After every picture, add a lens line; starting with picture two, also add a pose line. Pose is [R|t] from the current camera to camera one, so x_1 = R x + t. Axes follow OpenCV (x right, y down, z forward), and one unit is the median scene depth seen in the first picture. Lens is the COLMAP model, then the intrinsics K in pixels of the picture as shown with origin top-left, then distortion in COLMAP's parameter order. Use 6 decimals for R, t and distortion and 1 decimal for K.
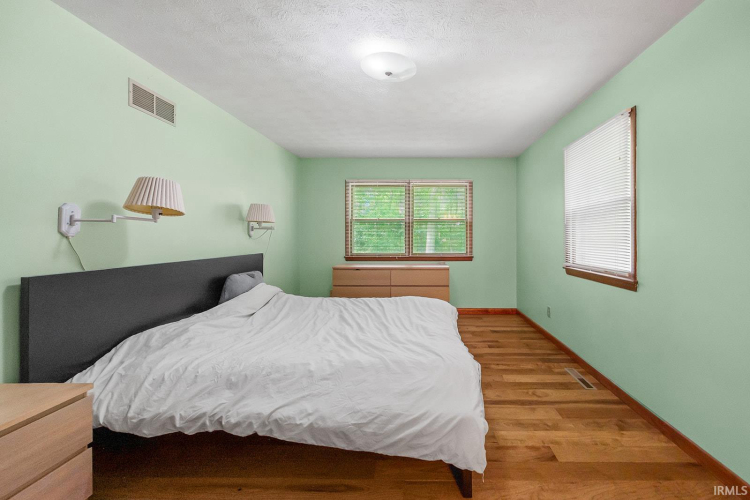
lens RADIAL K [[299.0, 0, 409.4], [0, 299.0, 237.5], [0, 0, 1]] dist [-0.000287, -0.000107]
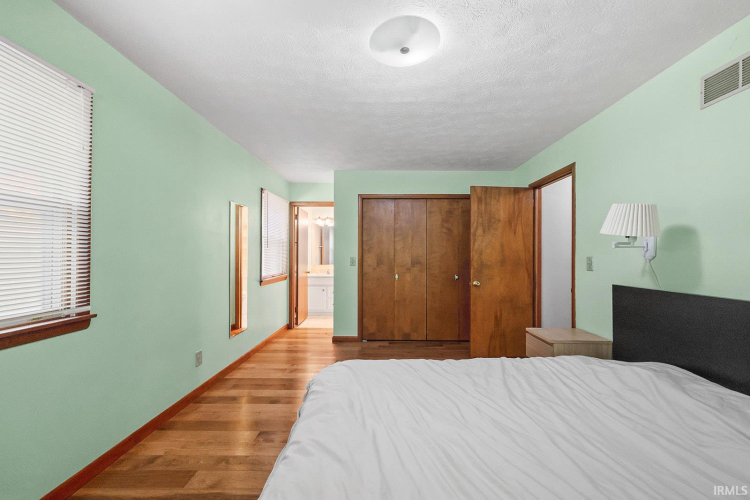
lens RADIAL K [[299.0, 0, 374.4], [0, 299.0, 251.7], [0, 0, 1]] dist [-0.000287, -0.000107]
pose [[-0.999868, -0.003985, -0.015751, 0.020728], [-0.003888, 0.999973, -0.006163, -0.018991], [0.015775, -0.006101, -0.999857, 1.832312]]
